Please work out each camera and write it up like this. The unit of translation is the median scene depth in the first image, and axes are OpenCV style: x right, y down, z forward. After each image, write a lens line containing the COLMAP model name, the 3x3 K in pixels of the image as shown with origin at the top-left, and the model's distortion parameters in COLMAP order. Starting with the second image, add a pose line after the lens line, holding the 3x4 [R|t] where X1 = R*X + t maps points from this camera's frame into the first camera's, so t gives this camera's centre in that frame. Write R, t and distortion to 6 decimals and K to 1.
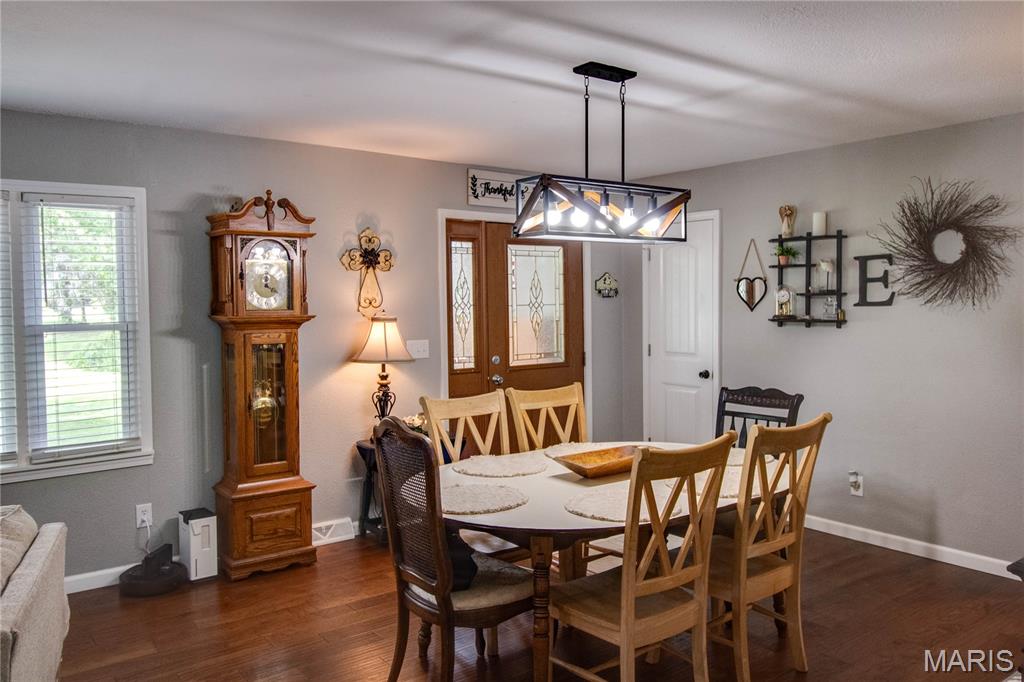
lens RADIAL K [[806.2, 0, 509.6], [0, 806.2, 335.9], [0, 0, 1]] dist [-0.004574, 0.002722]
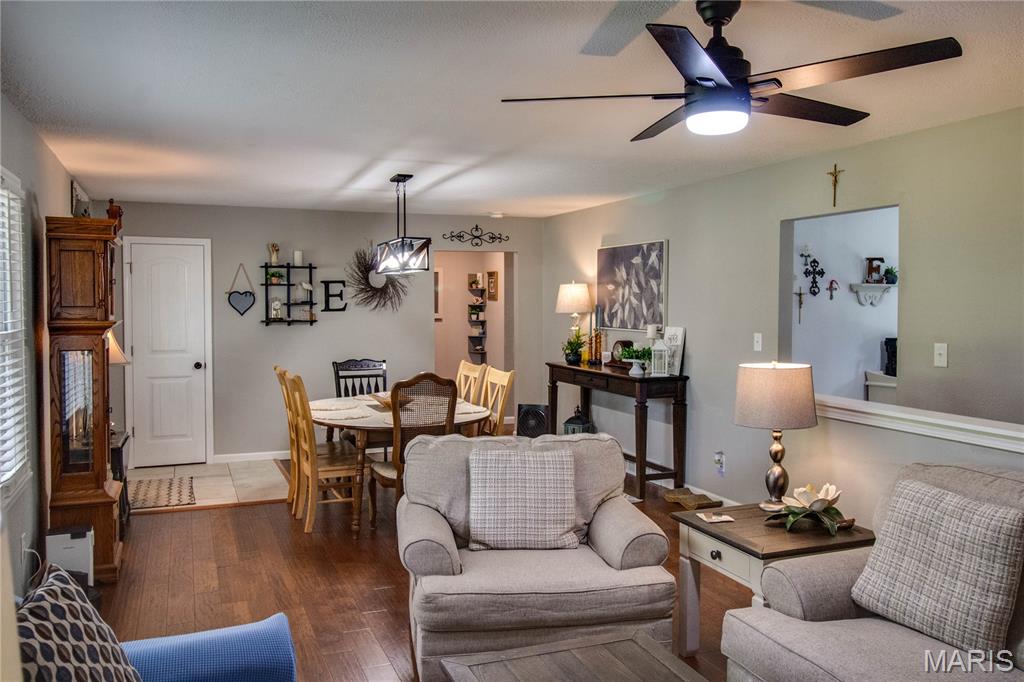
lens RADIAL K [[806.2, 0, 512.6], [0, 806.2, 339.4], [0, 0, 1]] dist [-0.004574, 0.002722]
pose [[0.260623, -0.033817, 0.964848, -0.999291], [0.045069, 0.998723, 0.022830, -0.000792], [-0.964388, 0.037535, 0.261814, 0.206120]]
